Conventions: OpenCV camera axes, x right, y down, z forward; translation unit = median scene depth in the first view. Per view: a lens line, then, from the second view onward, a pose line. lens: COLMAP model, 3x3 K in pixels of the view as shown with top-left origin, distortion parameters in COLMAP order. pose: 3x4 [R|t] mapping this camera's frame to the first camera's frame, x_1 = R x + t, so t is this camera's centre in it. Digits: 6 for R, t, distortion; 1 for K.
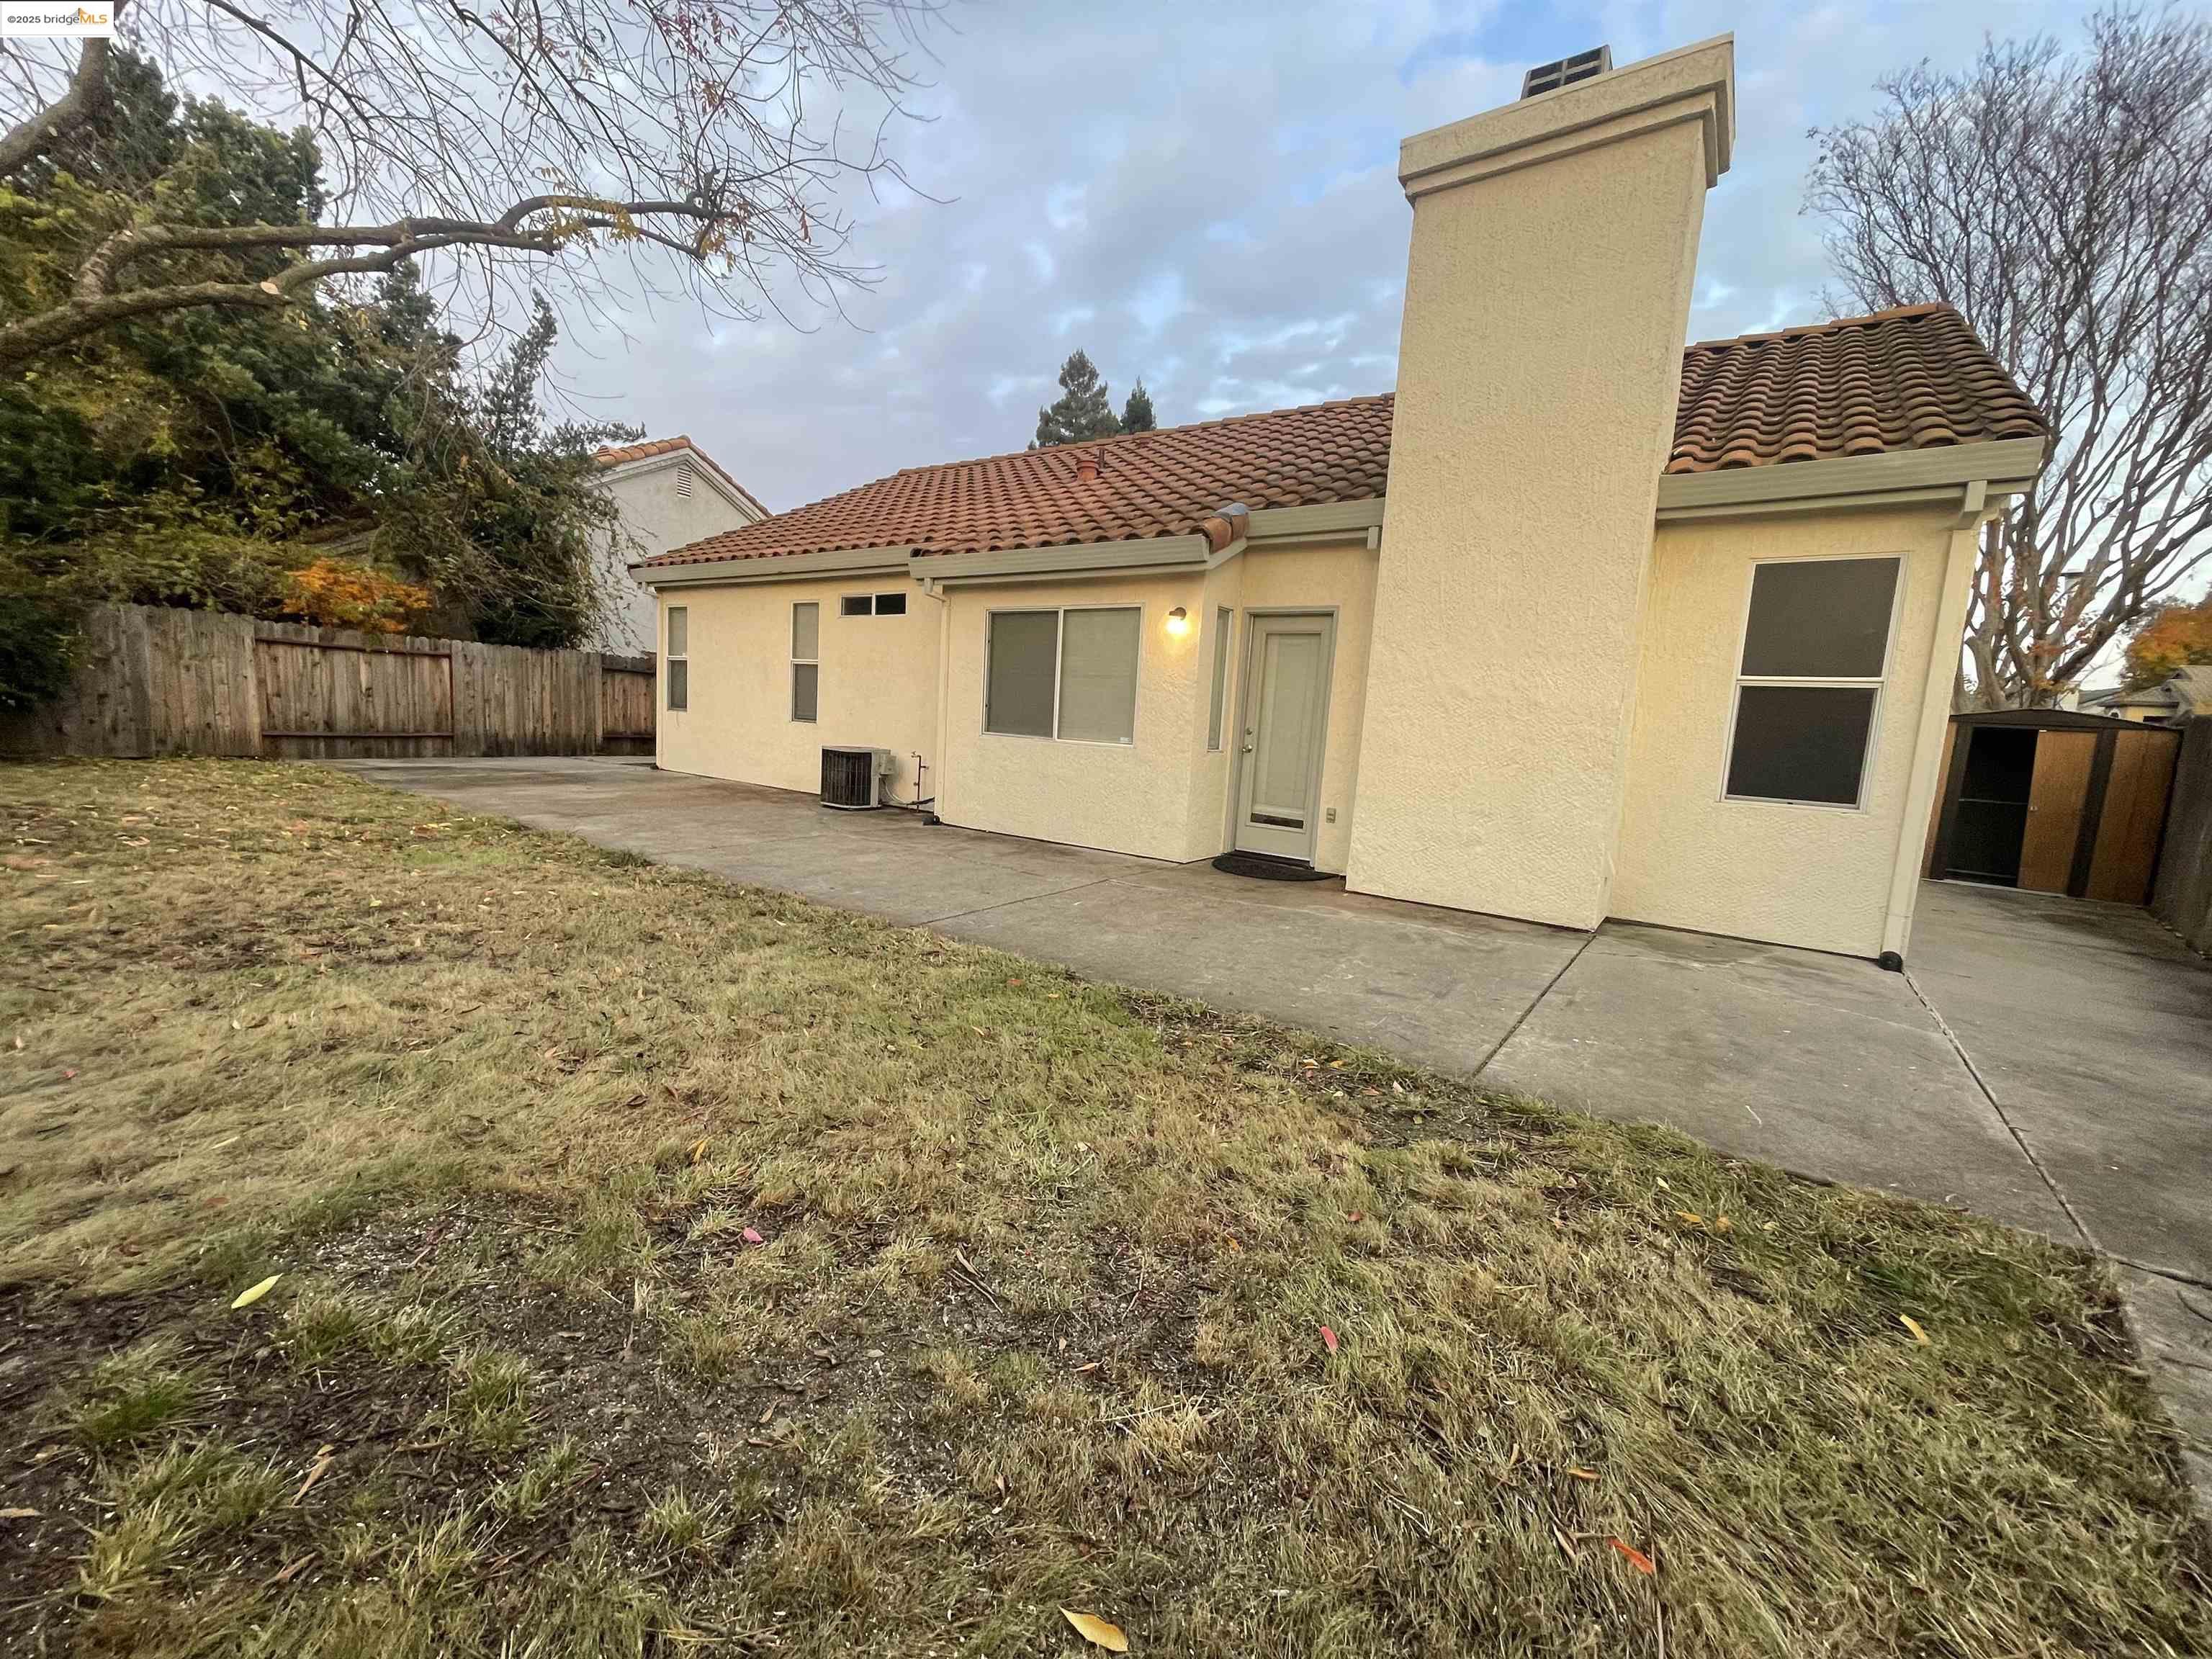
lens RADIAL K [[884.7, 0, 1096.6], [0, 884.7, 831.2], [0, 0, 1]] dist [-0.005176, 0.001529]
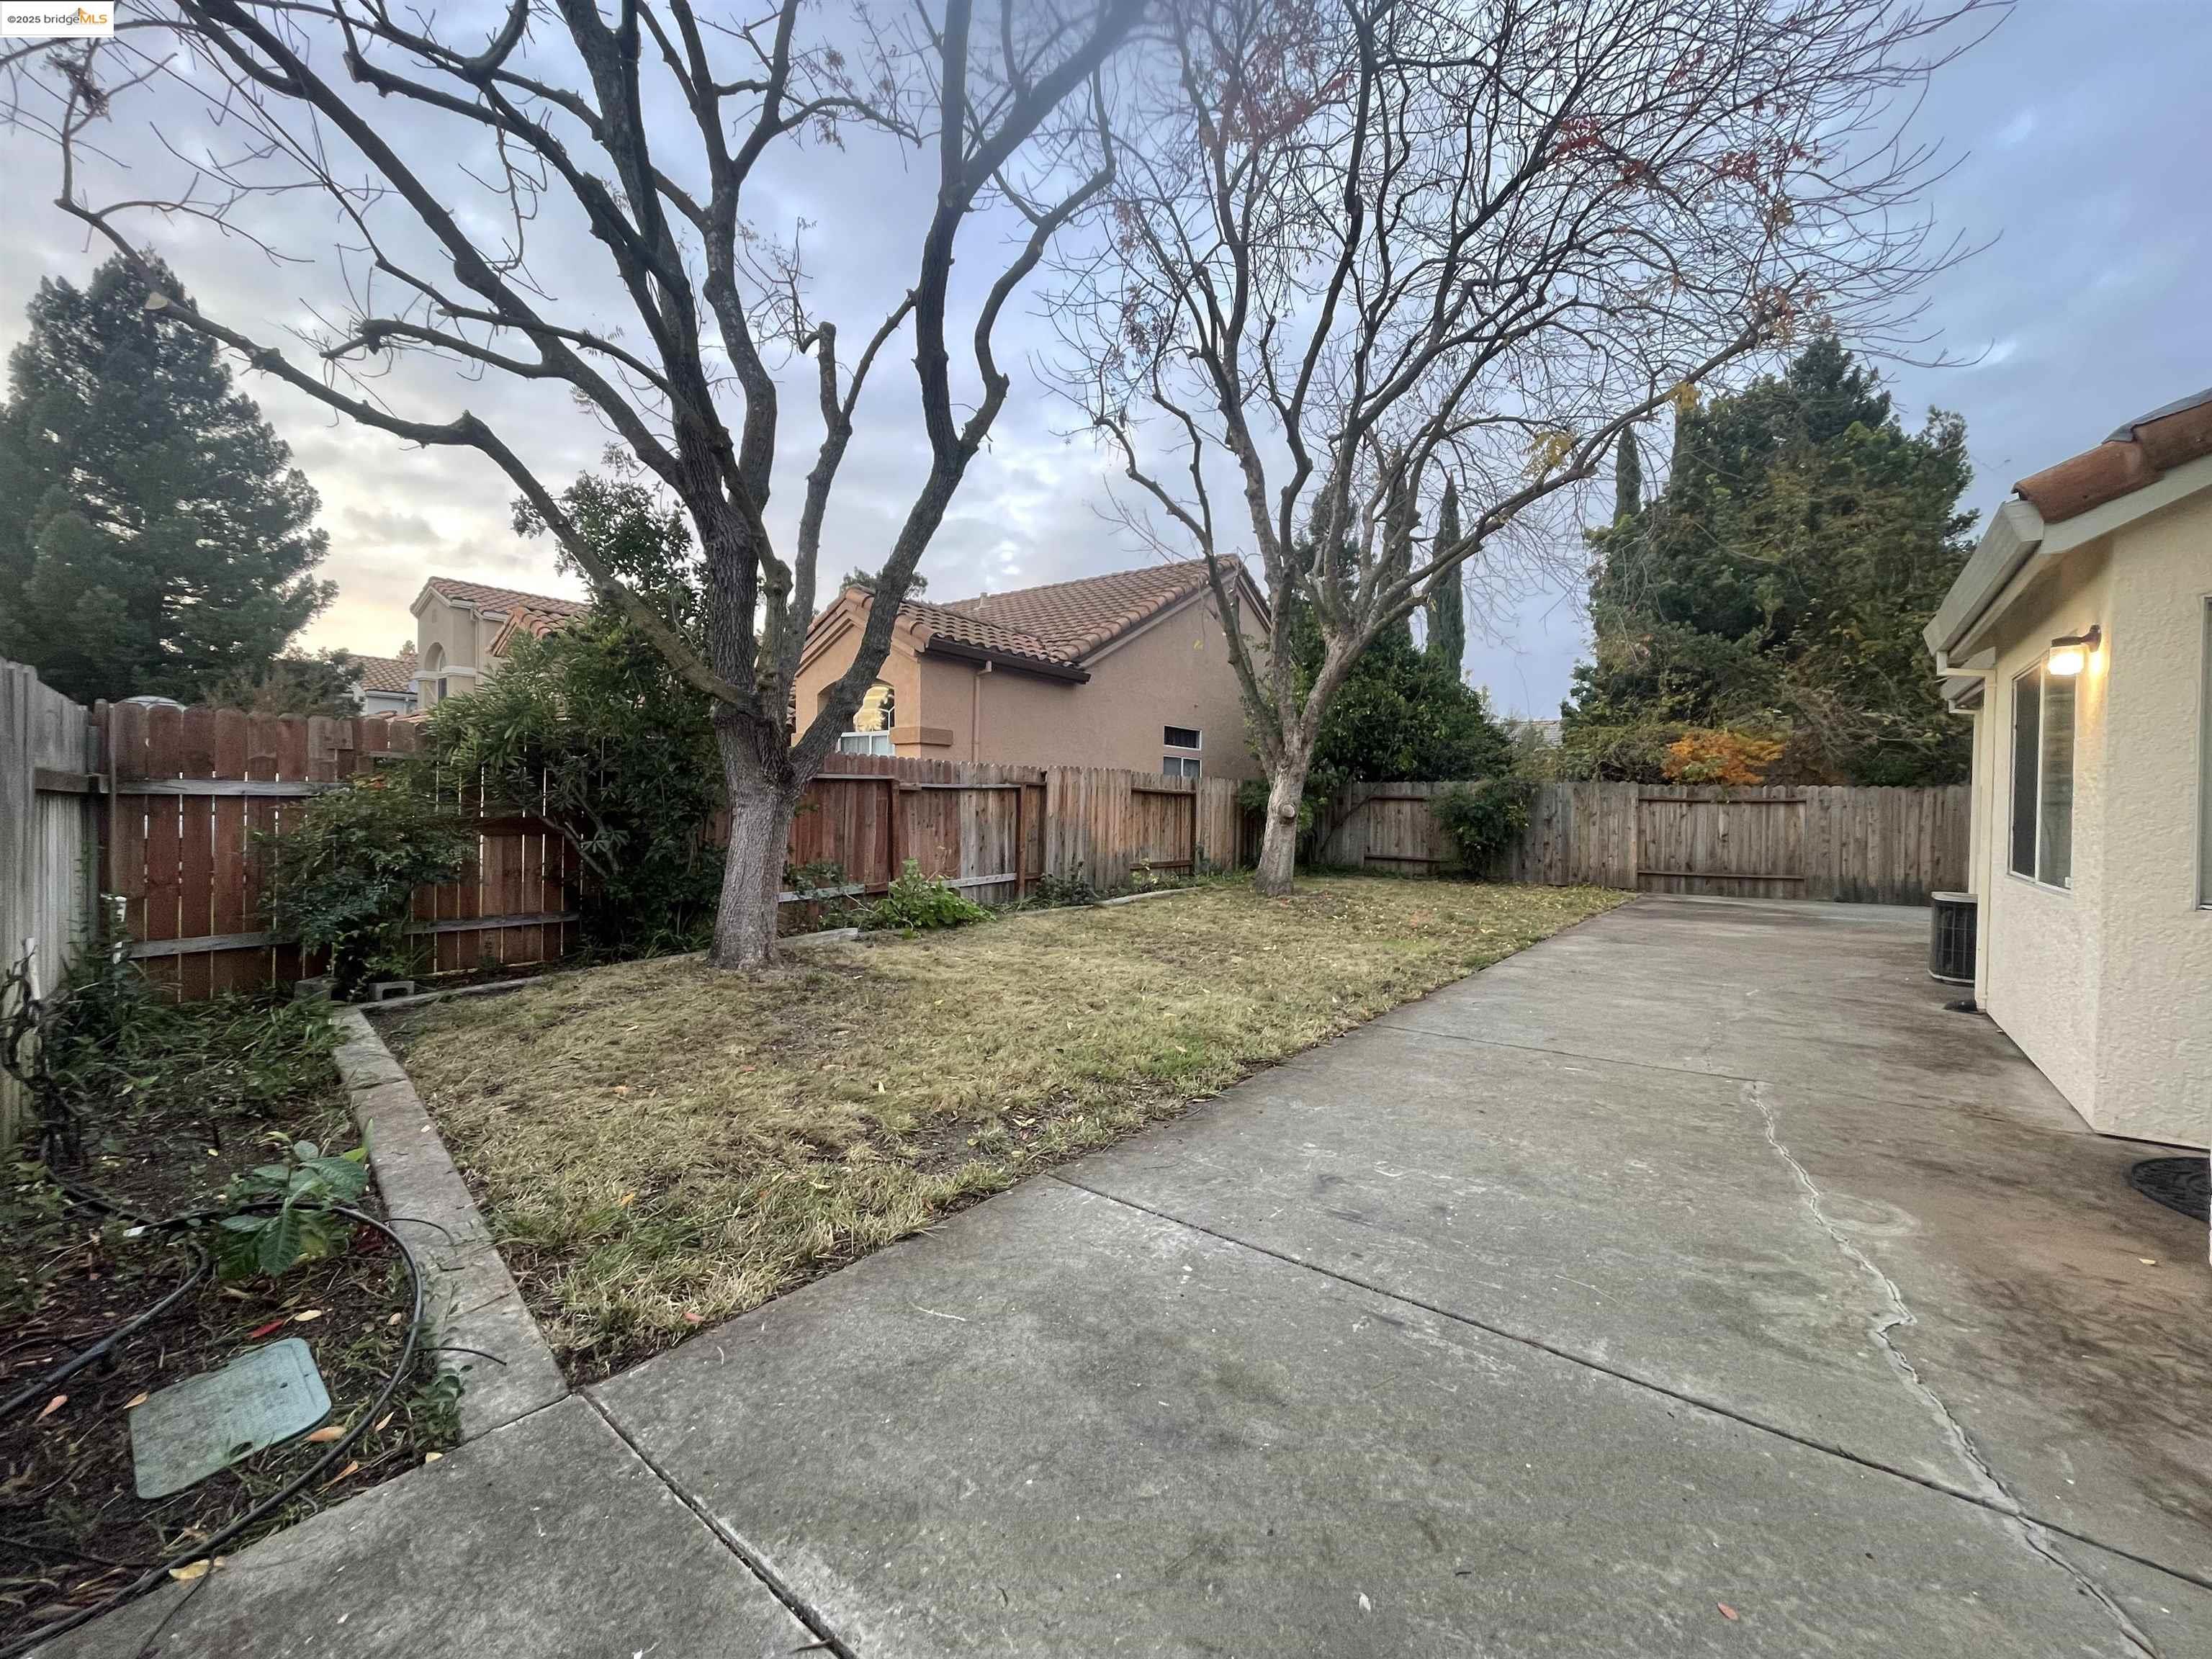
lens RADIAL K [[884.7, 0, 1096.9], [0, 884.7, 823.2], [0, 0, 1]] dist [-0.005176, 0.001529]
pose [[-0.043742, -0.041286, -0.998189, 0.359738], [-0.144317, 0.988927, -0.034578, -0.021299], [0.988564, 0.142543, -0.049216, 0.263063]]
